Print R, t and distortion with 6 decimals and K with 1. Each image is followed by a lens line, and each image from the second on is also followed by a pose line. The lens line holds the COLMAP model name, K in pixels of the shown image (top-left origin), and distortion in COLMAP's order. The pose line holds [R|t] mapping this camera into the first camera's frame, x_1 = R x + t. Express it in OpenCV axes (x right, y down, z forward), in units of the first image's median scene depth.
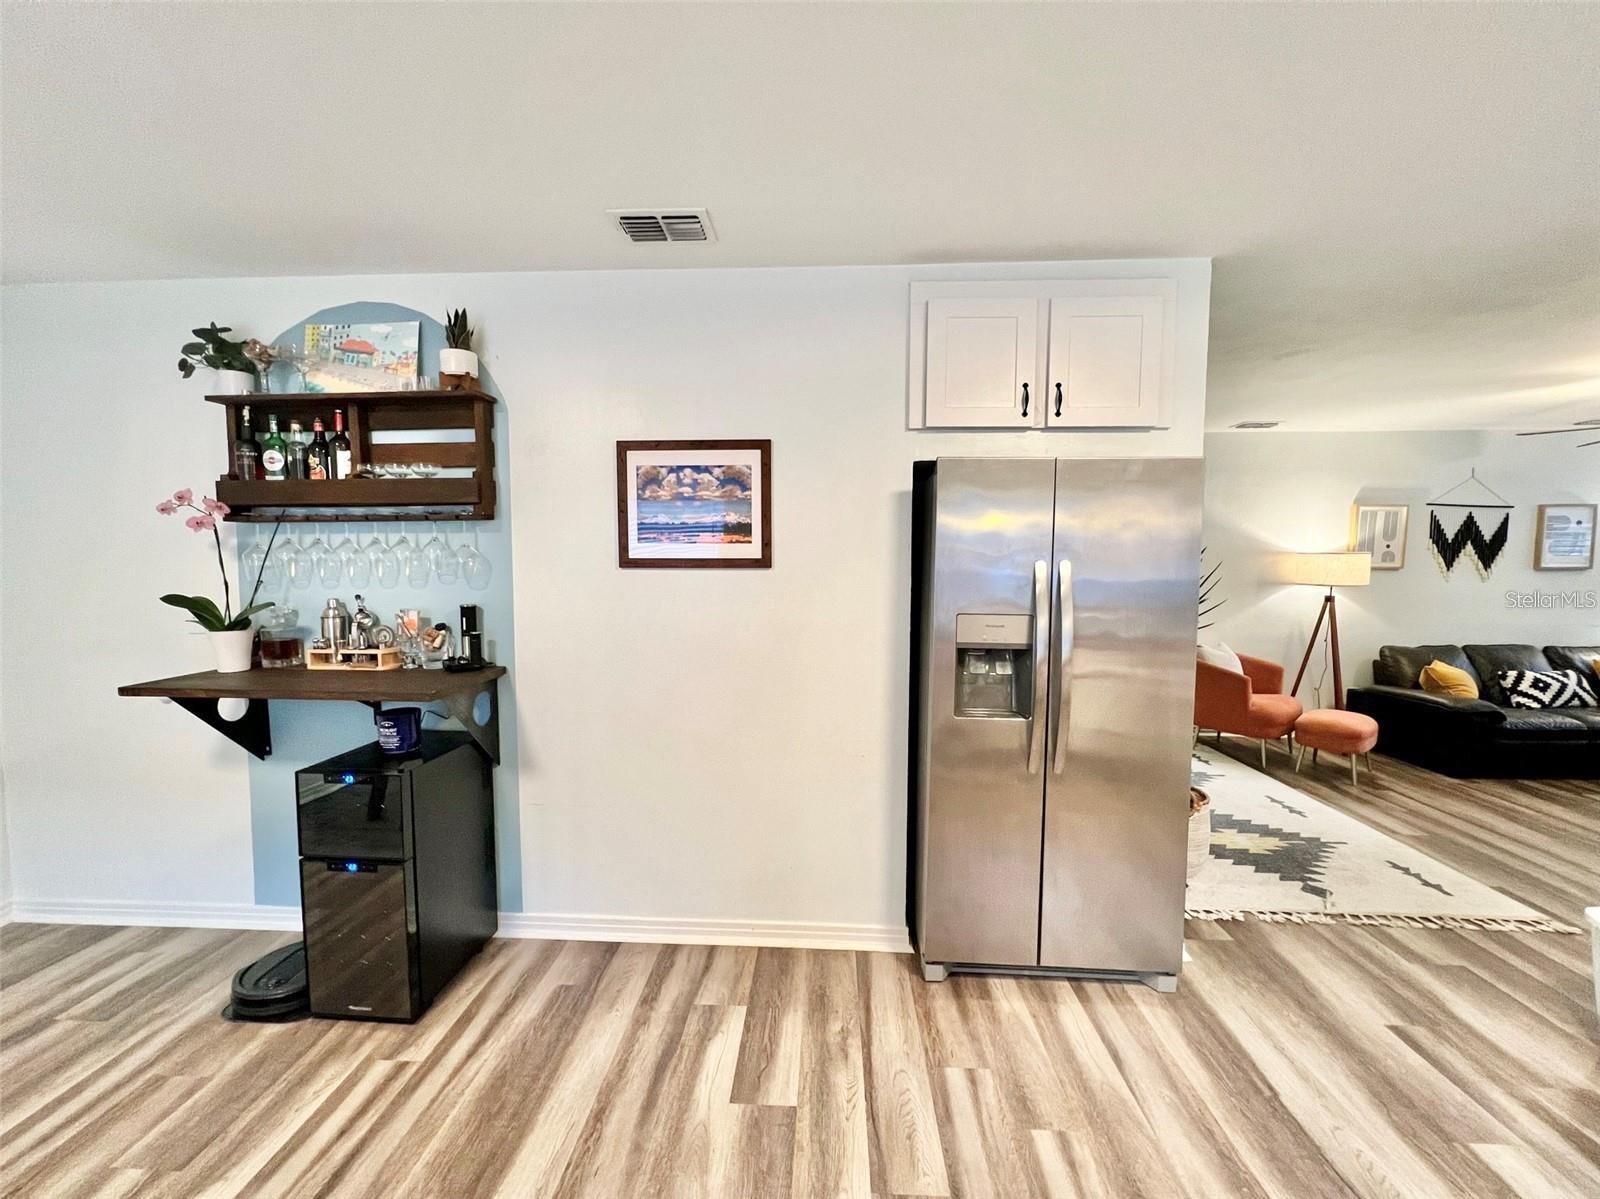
lens RADIAL K [[637.3, 0, 800.0], [0, 637.3, 599.5], [0, 0, 1]] dist [-0.000648, 0.000103]
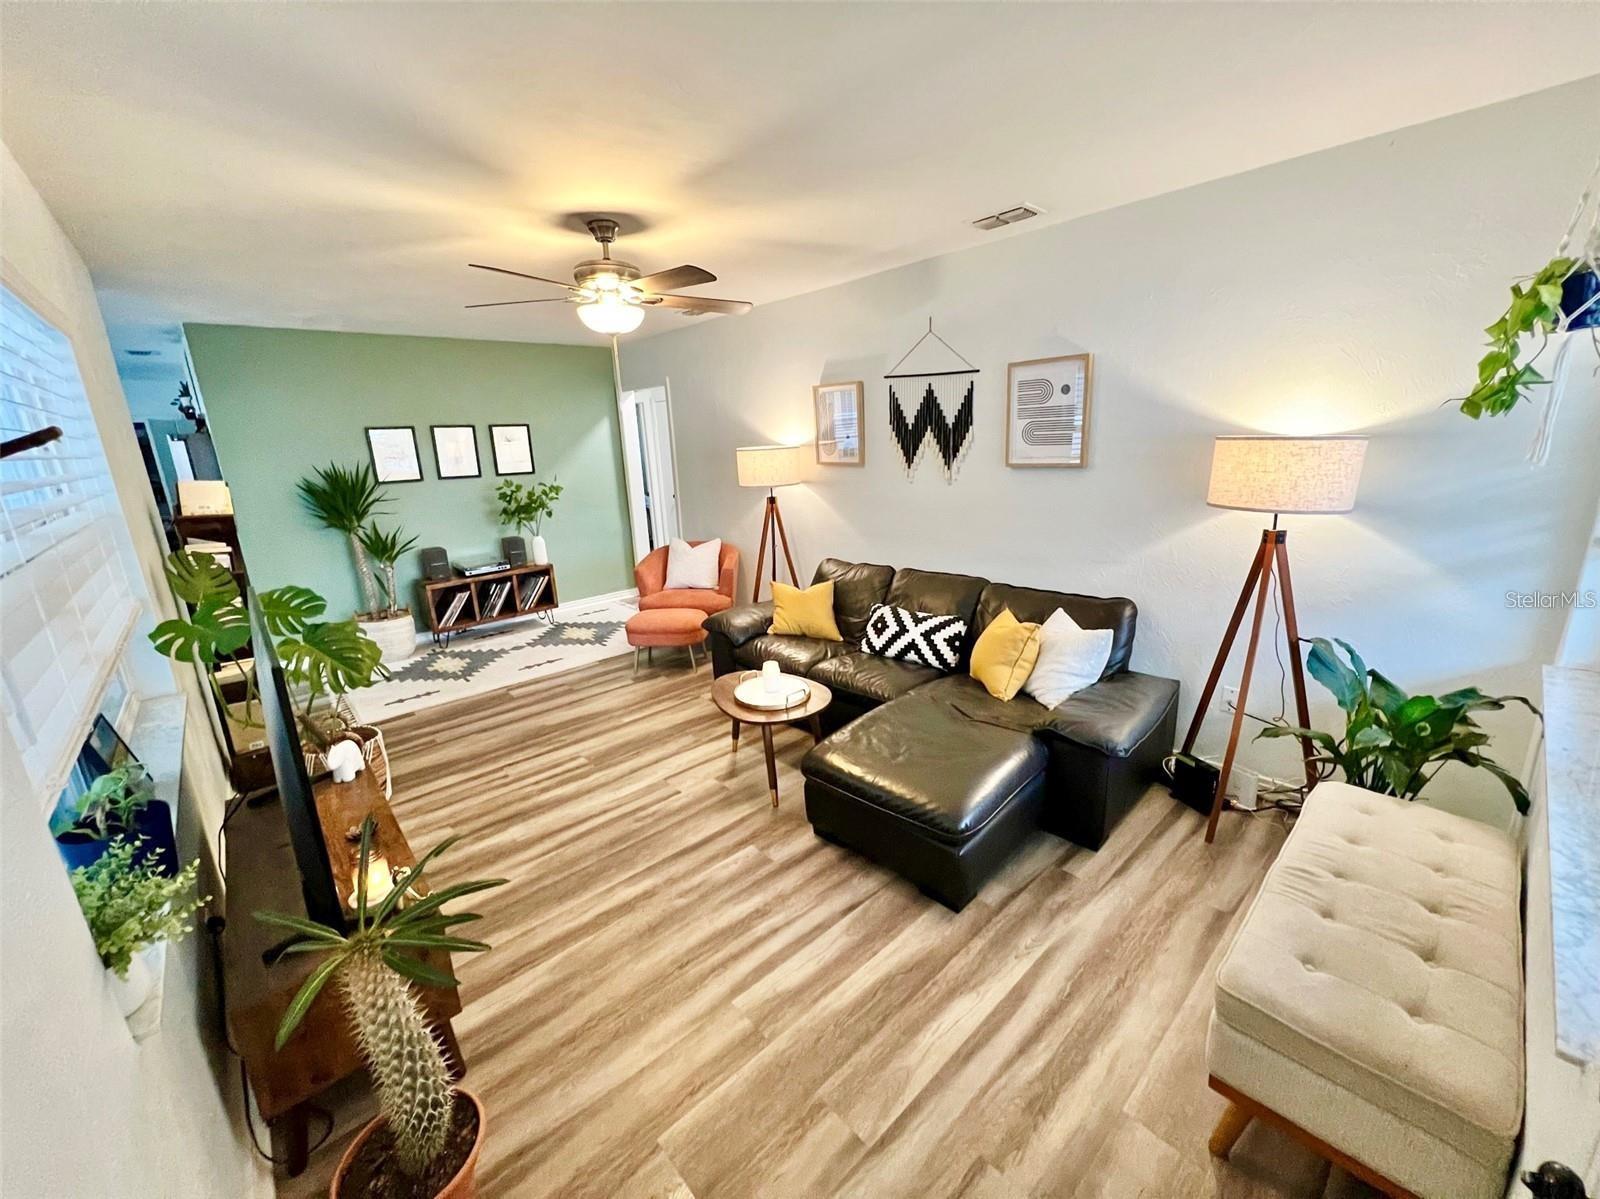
lens RADIAL K [[637.3, 0, 800.0], [0, 637.3, 599.5], [0, 0, 1]] dist [-0.000648, 0.000103]
pose [[0.708638, 0.148771, -0.689709, 1.507929], [-0.000330, 0.977588, 0.210528, -0.053427], [0.705572, -0.148960, 0.692805, 0.380433]]
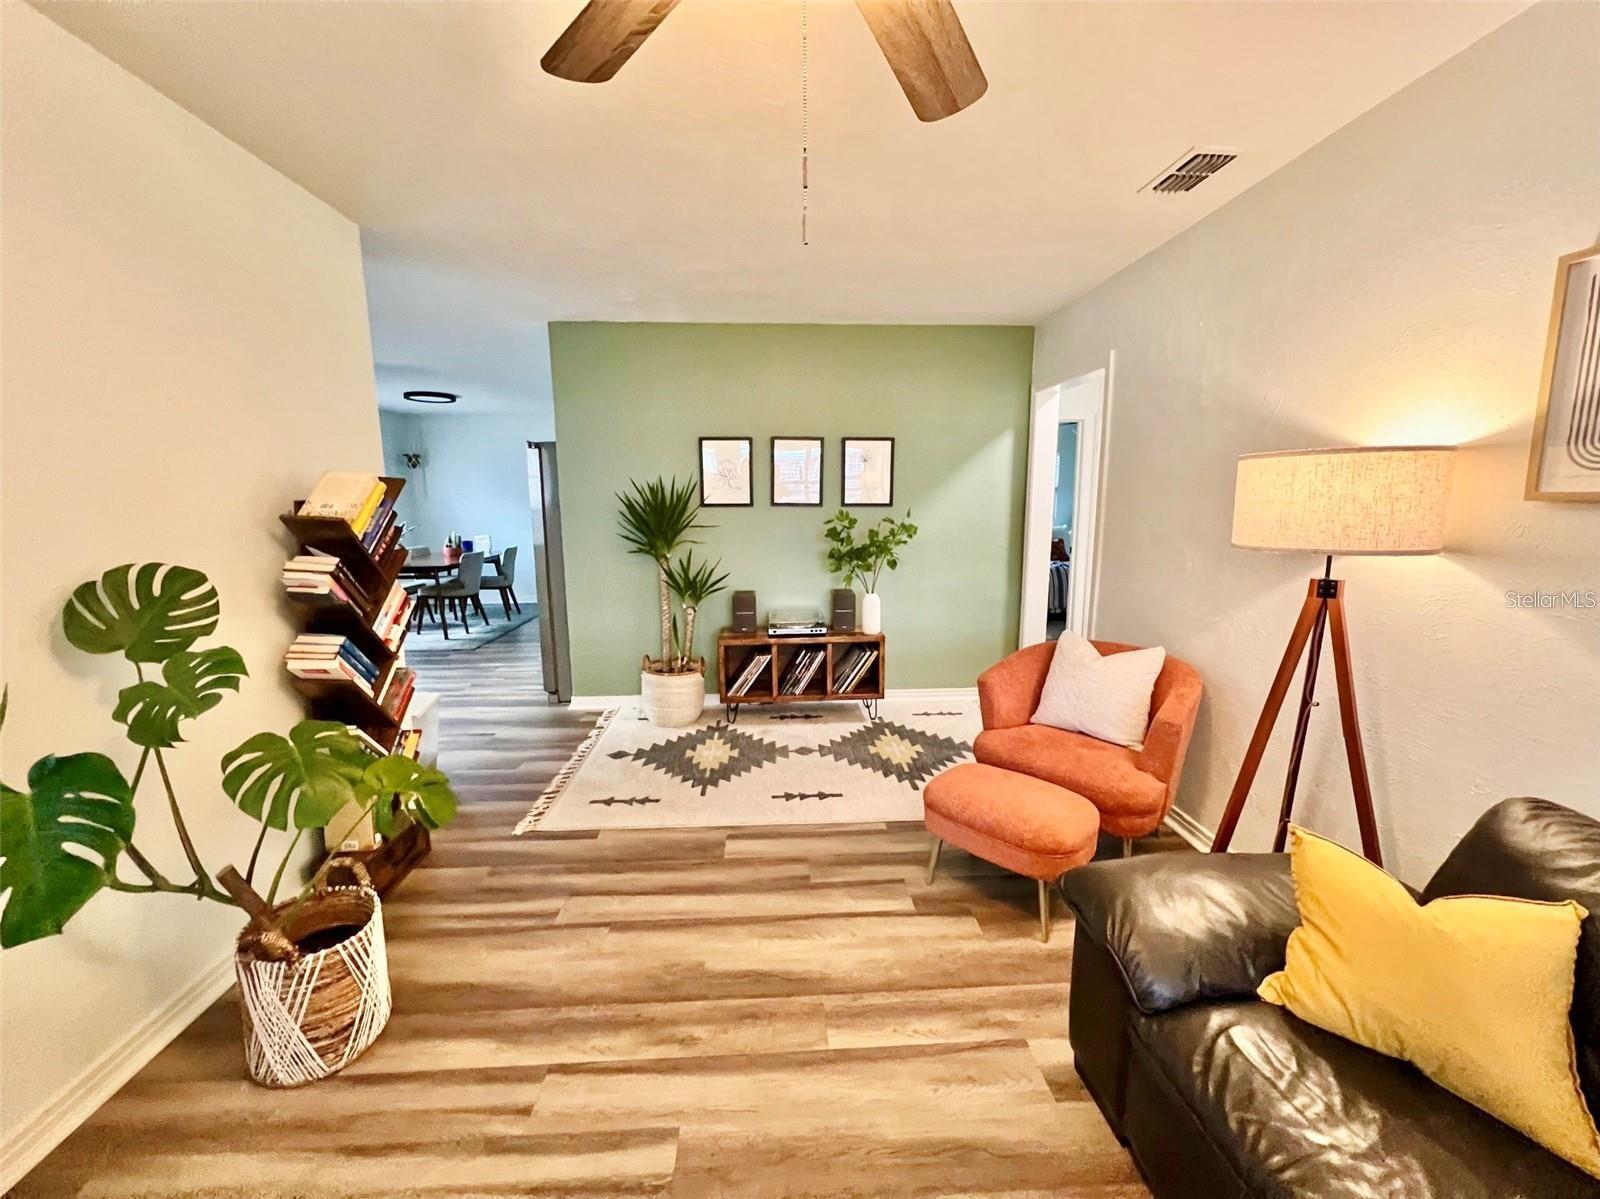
lens RADIAL K [[637.3, 0, 800.0], [0, 637.3, 599.5], [0, 0, 1]] dist [-0.000648, 0.000103]
pose [[0.103659, 0.156223, -0.982267, 1.146873], [-0.054916, 0.986980, 0.151178, -0.031921], [0.993096, 0.038271, 0.110888, 0.676734]]
